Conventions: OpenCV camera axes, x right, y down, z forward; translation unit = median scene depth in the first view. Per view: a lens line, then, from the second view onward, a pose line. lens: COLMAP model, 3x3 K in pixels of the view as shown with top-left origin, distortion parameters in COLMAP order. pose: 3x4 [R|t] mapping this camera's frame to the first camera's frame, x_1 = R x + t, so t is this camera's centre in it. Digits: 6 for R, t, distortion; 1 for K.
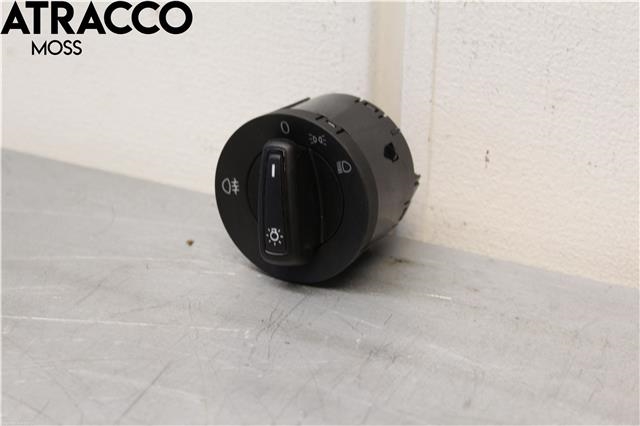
lens RADIAL K [[1283.8, 0, 319.3], [0, 1283.8, 211.9], [0, 0, 1]] dist [-0.041831, 0.000000]
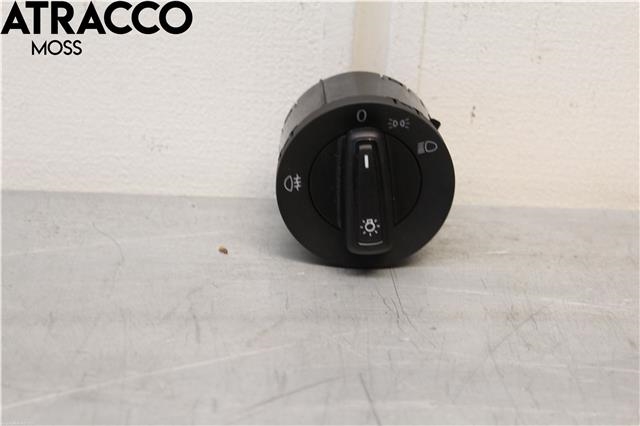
lens RADIAL K [[1283.8, 0, 319.2], [0, 1283.8, 214.0], [0, 0, 1]] dist [-0.041831, 0.000000]
pose [[0.855629, -0.191351, 0.480919, -0.515419], [0.155892, 0.981280, 0.113081, -0.103234], [-0.493555, -0.021784, 0.869442, 0.155670]]
